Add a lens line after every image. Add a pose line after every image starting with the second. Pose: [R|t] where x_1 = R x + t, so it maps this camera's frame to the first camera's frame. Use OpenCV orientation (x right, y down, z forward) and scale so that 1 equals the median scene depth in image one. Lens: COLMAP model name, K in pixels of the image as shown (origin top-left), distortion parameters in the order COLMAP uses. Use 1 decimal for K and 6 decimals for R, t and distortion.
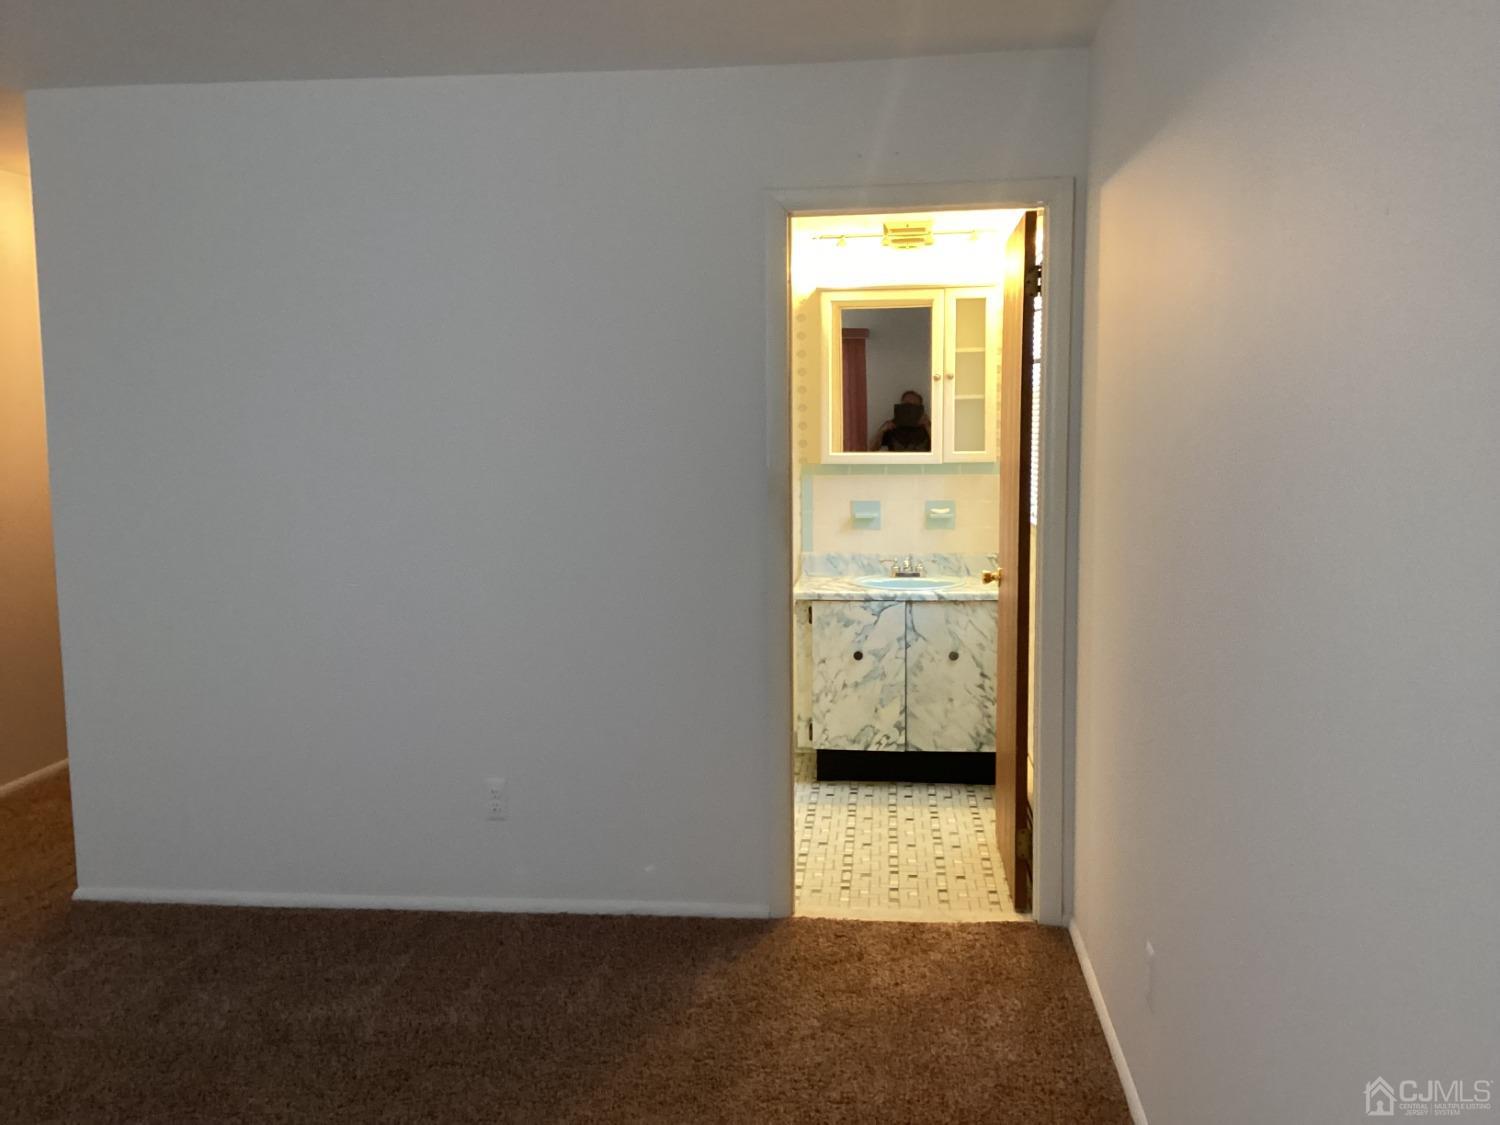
lens RADIAL K [[1341.8, 0, 749.2], [0, 1341.8, 553.3], [0, 0, 1]] dist [0.104919, -0.153818]
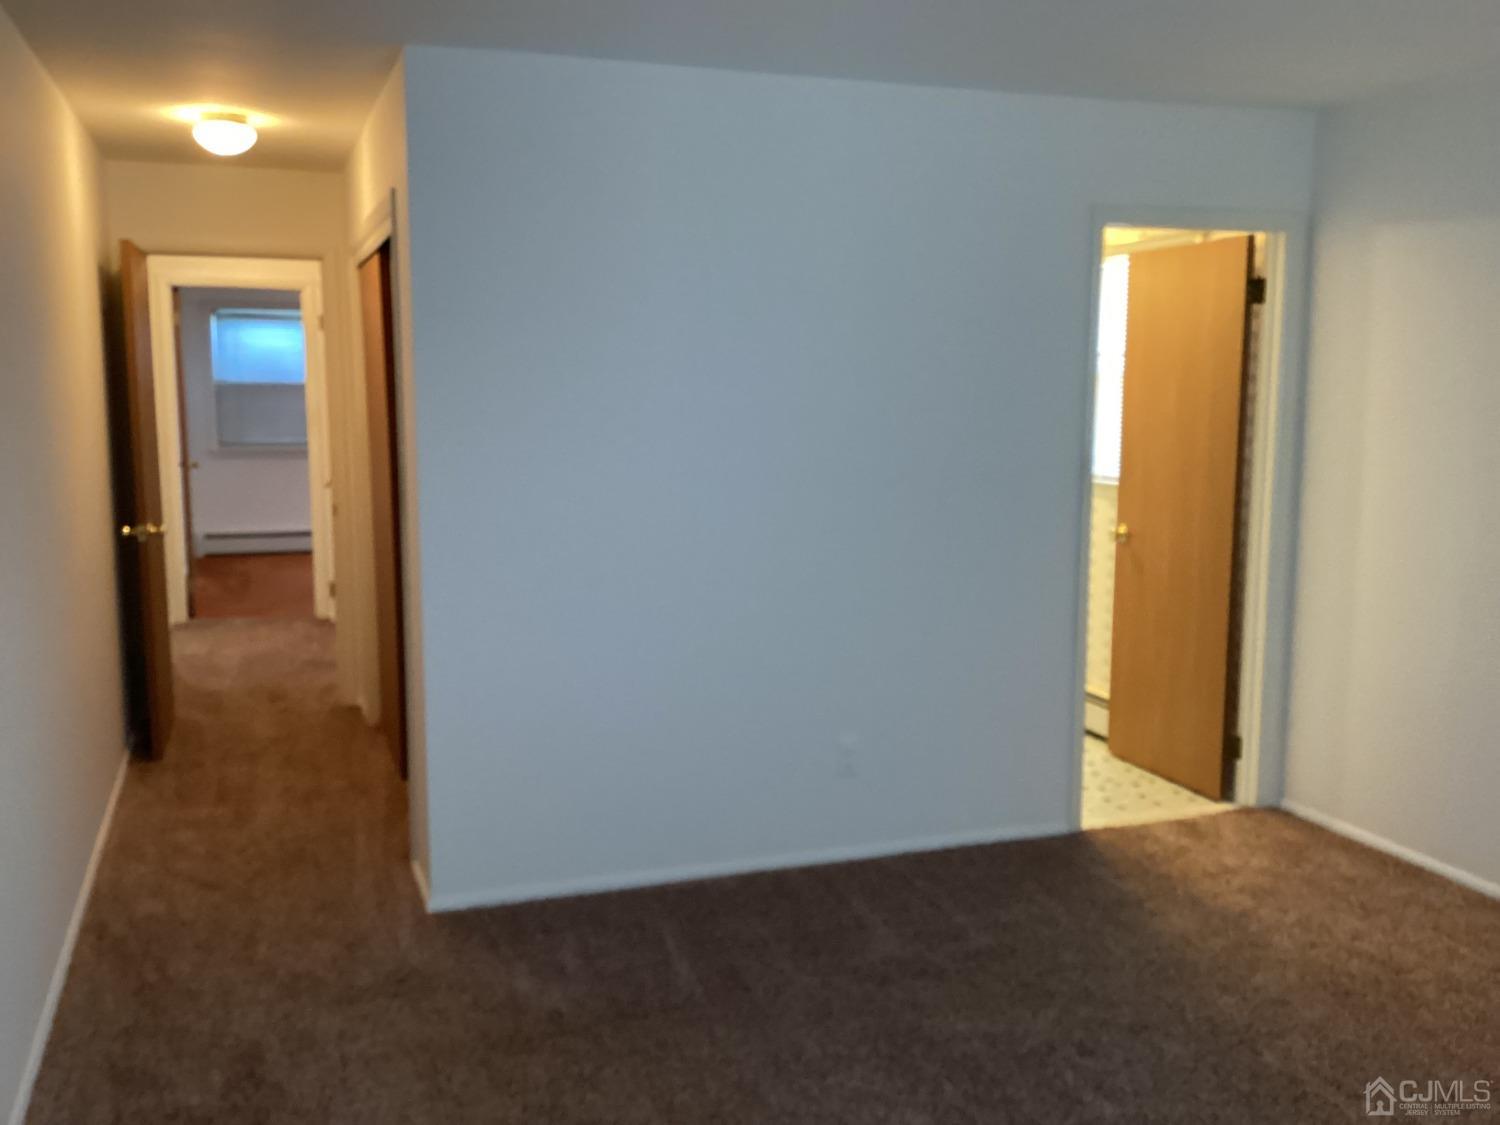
lens RADIAL K [[1341.8, 0, 749.2], [0, 1341.8, 553.3], [0, 0, 1]] dist [0.104919, -0.153818]
pose [[0.900557, -0.043746, 0.432531, -0.762632], [0.039721, 0.999042, 0.018342, -0.001620], [-0.432920, 0.000663, 0.901432, 0.075057]]
